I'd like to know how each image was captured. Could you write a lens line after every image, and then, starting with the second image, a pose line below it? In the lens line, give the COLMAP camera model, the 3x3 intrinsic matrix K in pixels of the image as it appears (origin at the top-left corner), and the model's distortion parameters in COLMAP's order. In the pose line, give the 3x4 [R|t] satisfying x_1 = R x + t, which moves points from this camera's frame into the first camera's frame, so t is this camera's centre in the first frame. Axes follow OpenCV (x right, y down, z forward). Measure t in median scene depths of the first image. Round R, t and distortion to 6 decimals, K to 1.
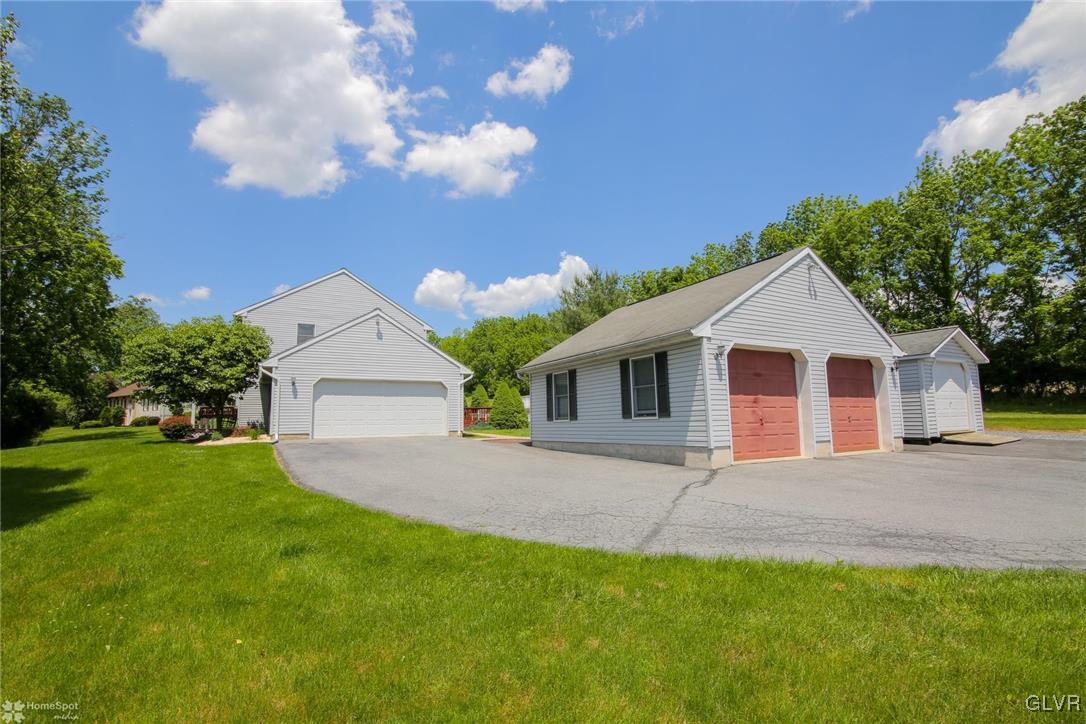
lens RADIAL K [[500.7, 0, 543.0], [0, 500.7, 362.0], [0, 0, 1]] dist [-0.022769, -0.000195]
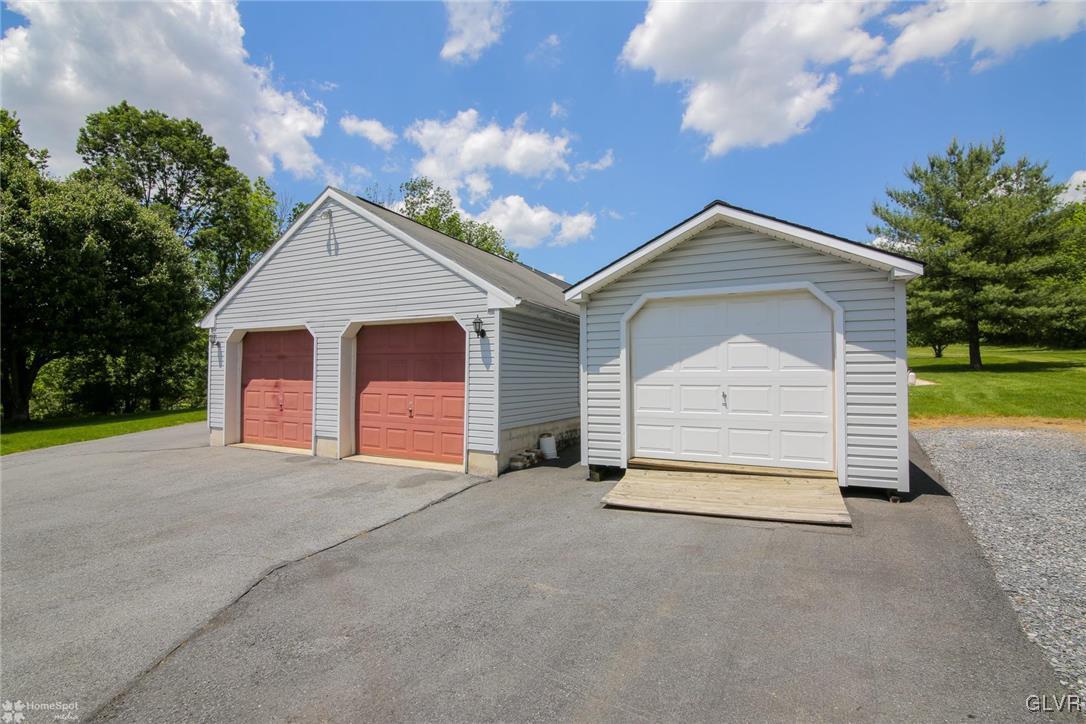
lens RADIAL K [[500.7, 0, 543.0], [0, 500.7, 362.0], [0, 0, 1]] dist [-0.022769, -0.000195]
pose [[0.564954, -0.003855, -0.825114, 0.863027], [0.087245, 0.994662, 0.055090, 0.015274], [0.820497, -0.103111, 0.562274, 0.514714]]
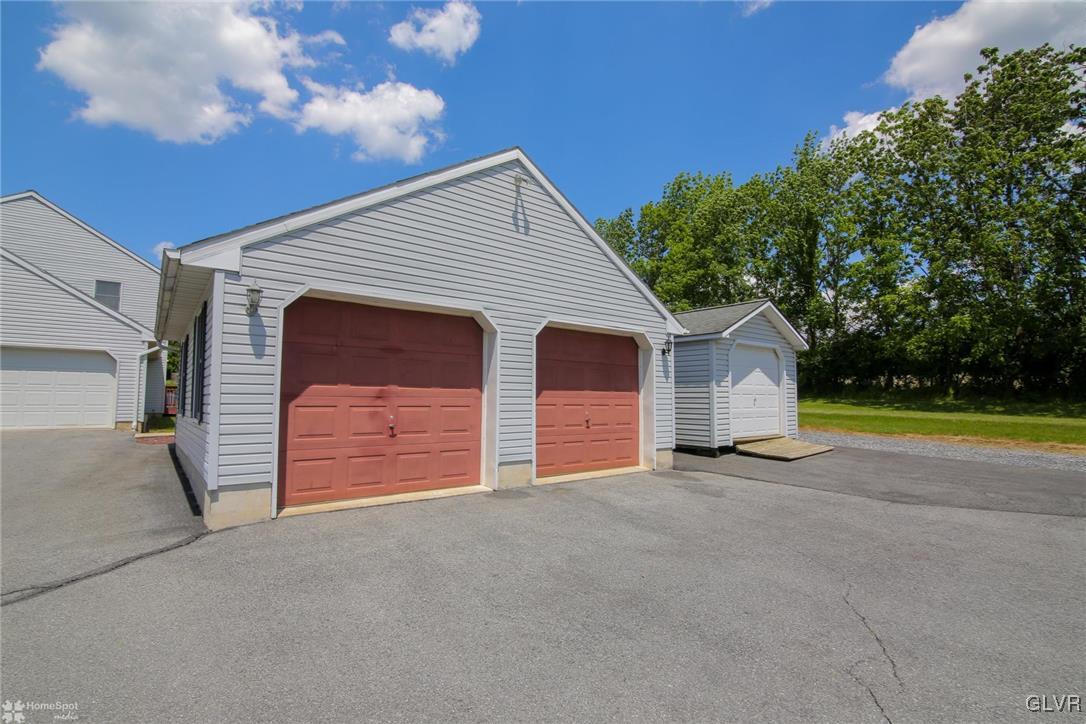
lens RADIAL K [[500.7, 0, 543.0], [0, 500.7, 362.0], [0, 0, 1]] dist [-0.022769, -0.000195]
pose [[0.985608, 0.030973, 0.166187, 0.297466], [-0.037542, 0.998627, 0.036535, 0.006787], [-0.164828, -0.042248, 0.985417, 0.234314]]
